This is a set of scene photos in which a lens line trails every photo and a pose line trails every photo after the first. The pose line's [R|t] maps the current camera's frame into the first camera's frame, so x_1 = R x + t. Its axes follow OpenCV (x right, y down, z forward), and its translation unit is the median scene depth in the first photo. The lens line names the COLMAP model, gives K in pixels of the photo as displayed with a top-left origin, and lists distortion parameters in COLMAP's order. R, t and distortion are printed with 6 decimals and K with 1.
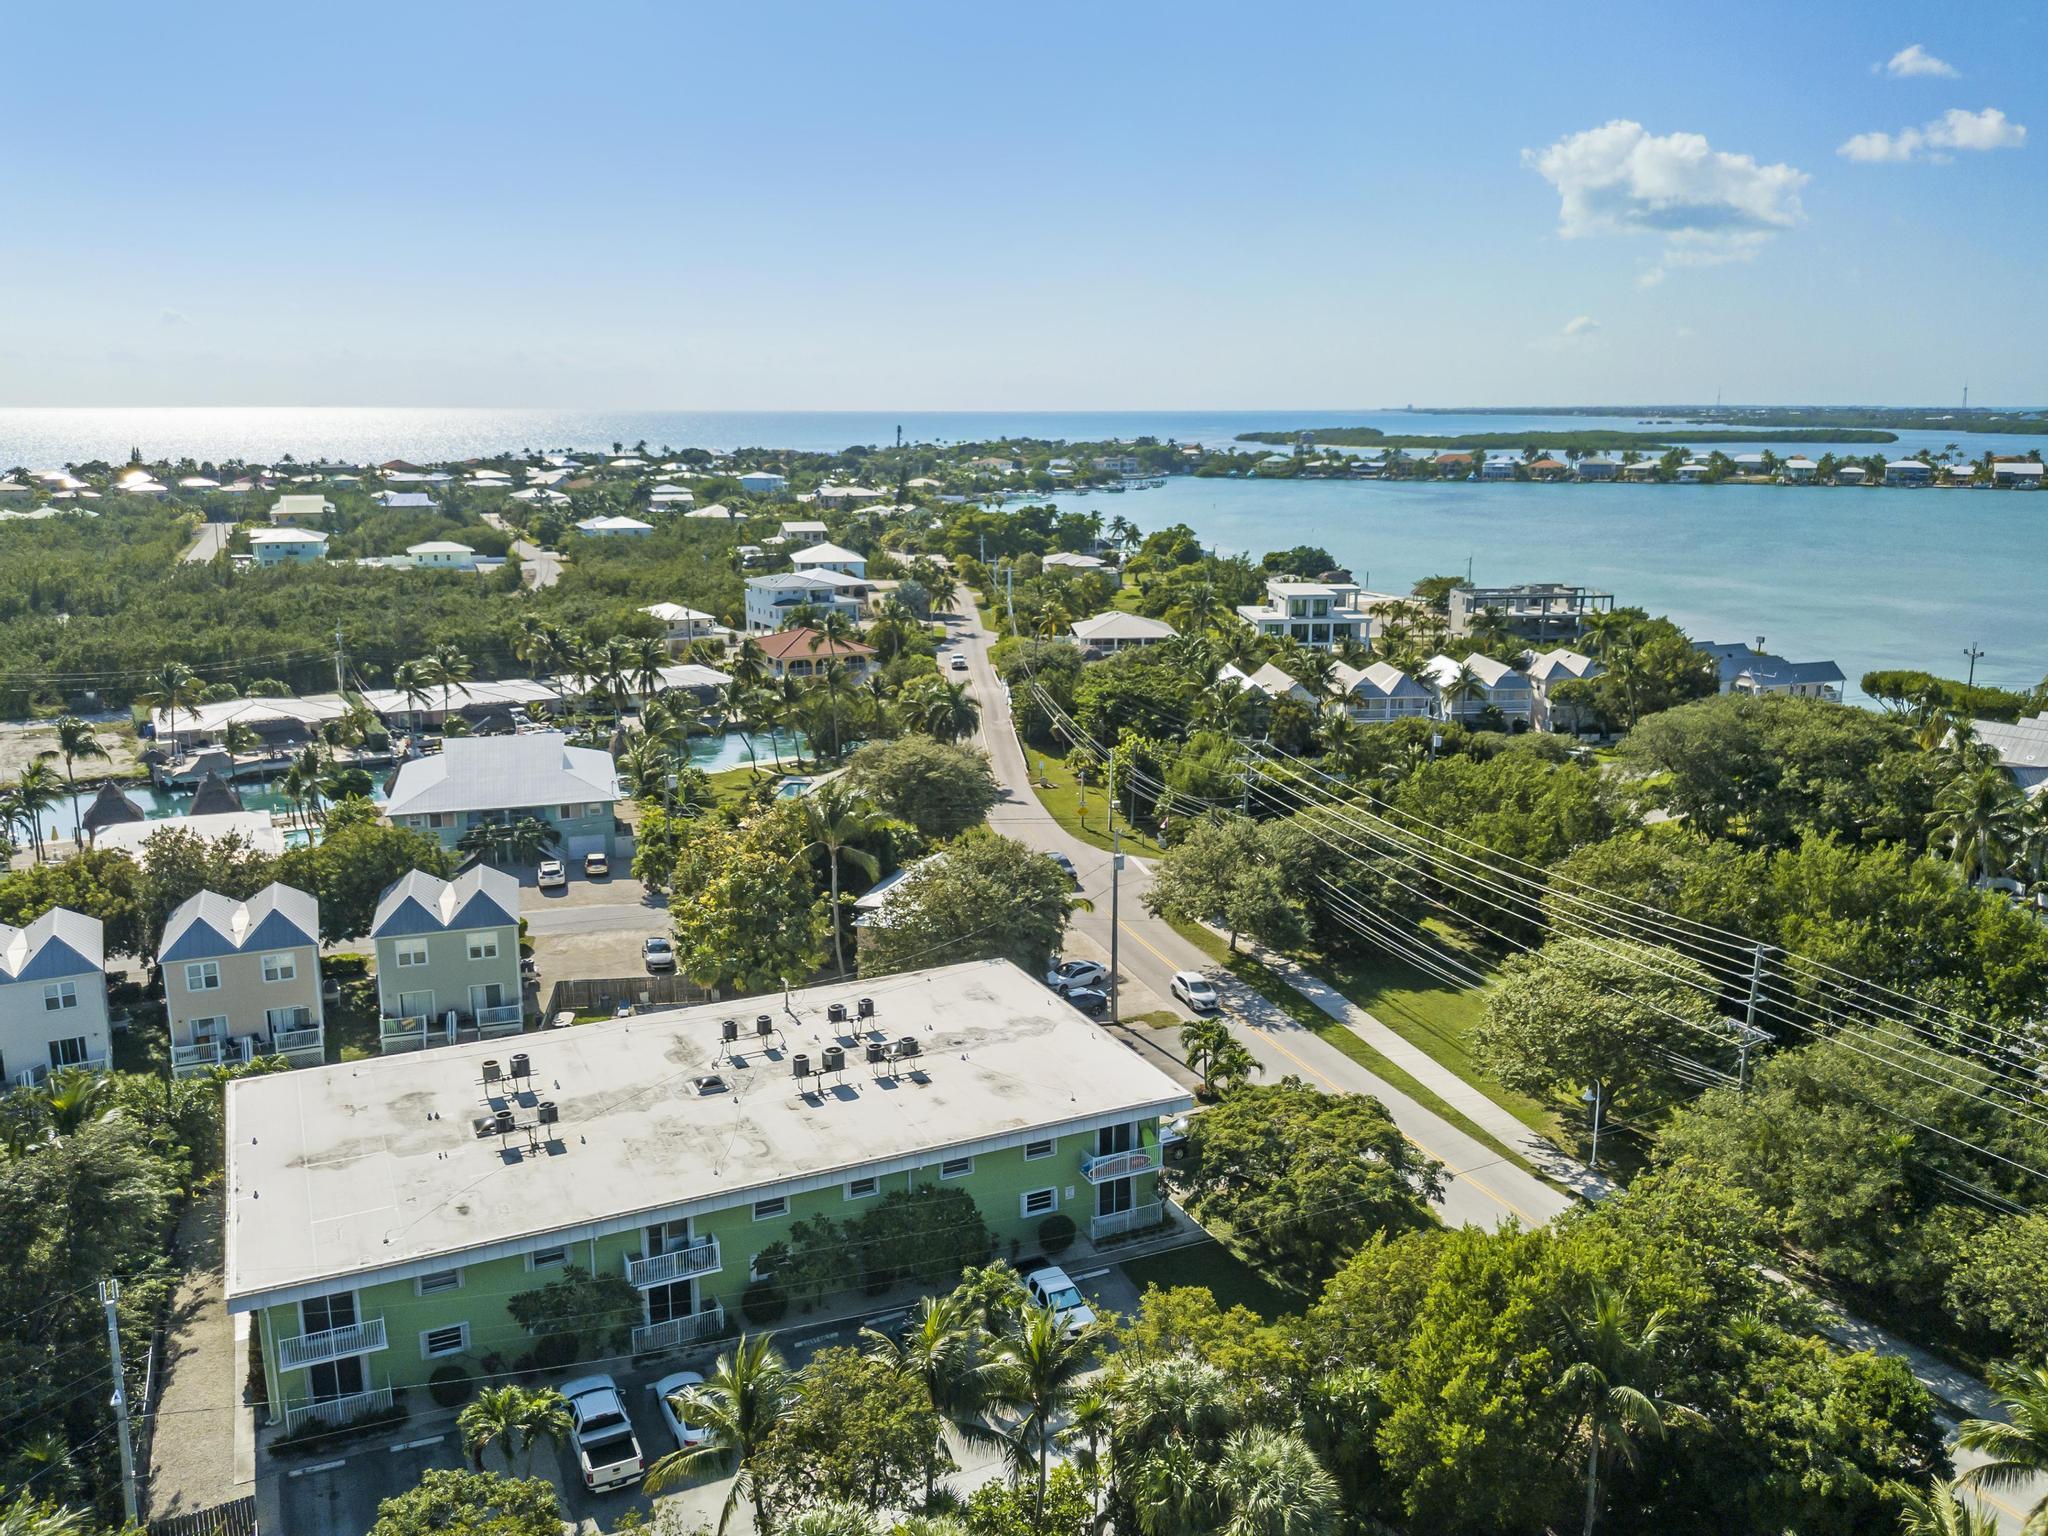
lens RADIAL K [[1628.0, 0, 998.6], [0, 1628.0, 758.3], [0, 0, 1]] dist [0.093561, -0.139943]
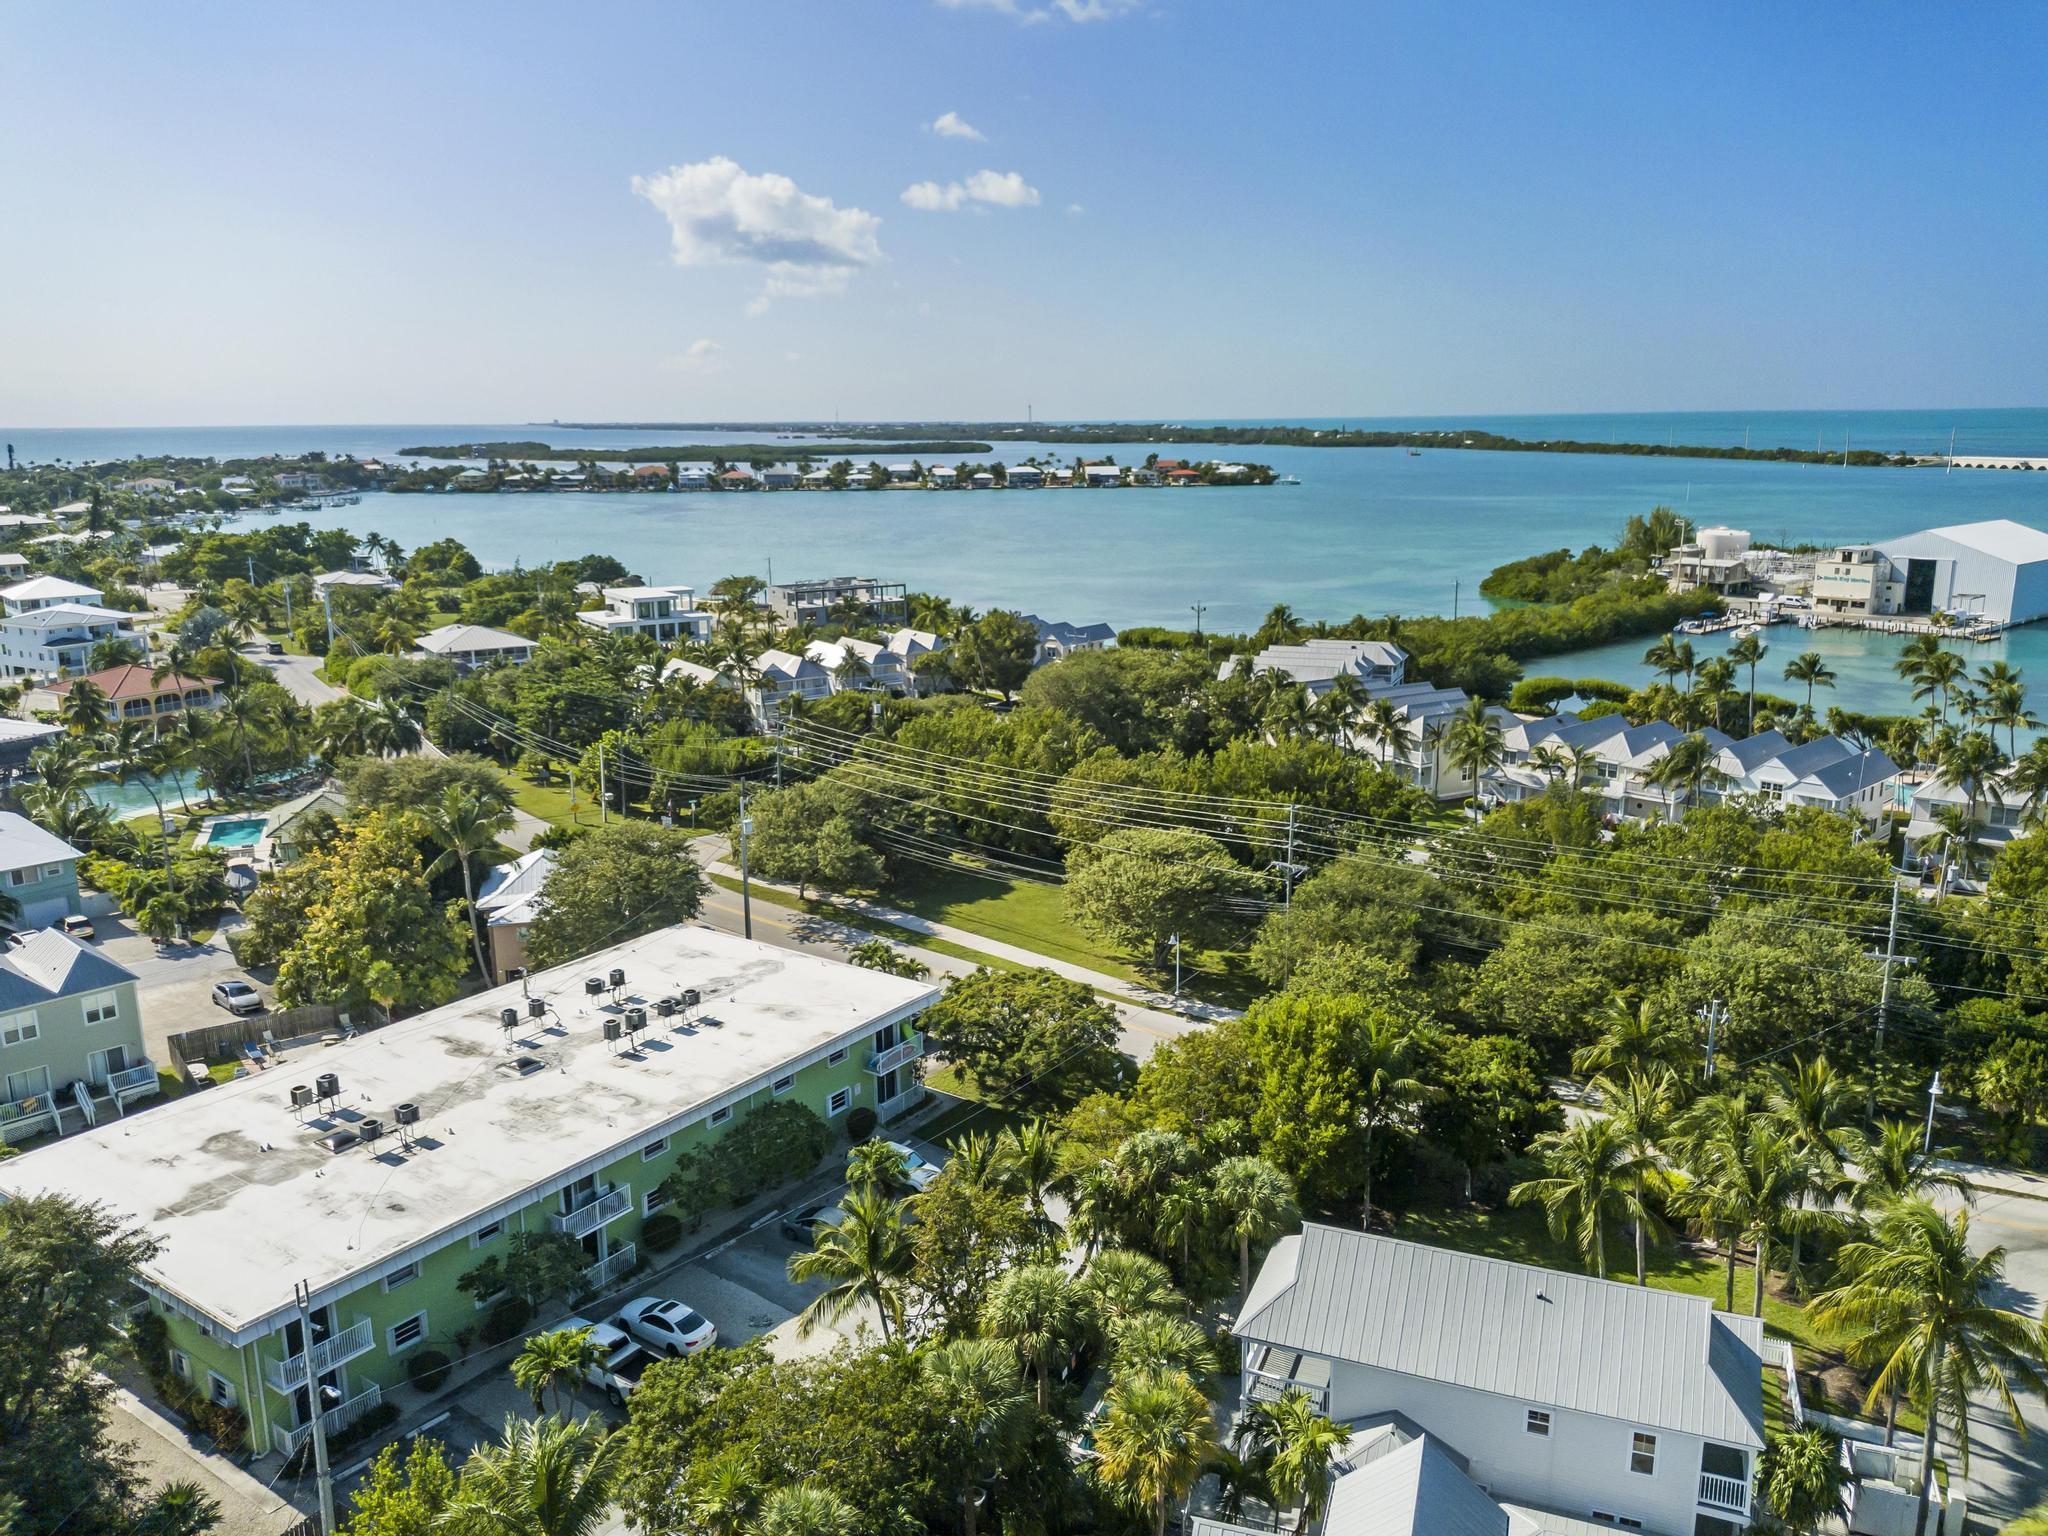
lens RADIAL K [[1562.6, 0, 1017.1], [0, 1562.6, 811.8], [0, 0, 1]] dist [0.056336, -0.060449]
pose [[0.864385, -0.128005, 0.486265, -0.163061], [0.112518, 0.991772, 0.061064, 0.004795], [-0.490080, 0.001931, 0.871675, -0.016641]]
